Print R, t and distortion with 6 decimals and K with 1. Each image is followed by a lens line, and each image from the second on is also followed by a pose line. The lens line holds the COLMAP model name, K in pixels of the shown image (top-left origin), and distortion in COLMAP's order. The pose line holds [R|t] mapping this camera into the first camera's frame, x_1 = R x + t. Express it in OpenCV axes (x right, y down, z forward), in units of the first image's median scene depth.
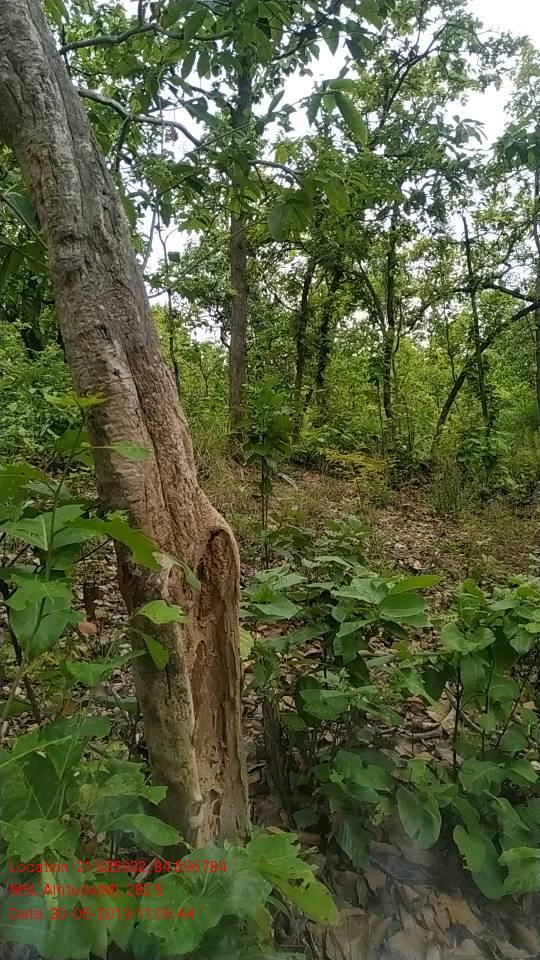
lens RADIAL K [[662.9, 0, 269.3], [0, 662.9, 478.0], [0, 0, 1]] dist [-0.001676, -0.024916]
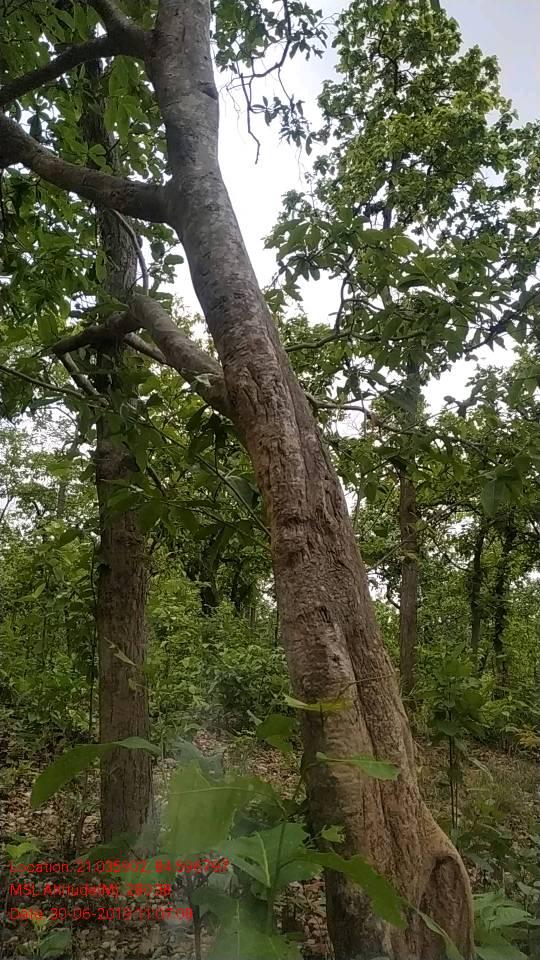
lens RADIAL K [[661.8, 0, 271.5], [0, 661.8, 472.3], [0, 0, 1]] dist [0.023317, -0.065100]
pose [[0.971964, -0.024498, -0.233848, -0.087882], [-0.066081, 0.926012, -0.371666, -0.046104], [0.225651, 0.376699, 0.898431, 0.043333]]
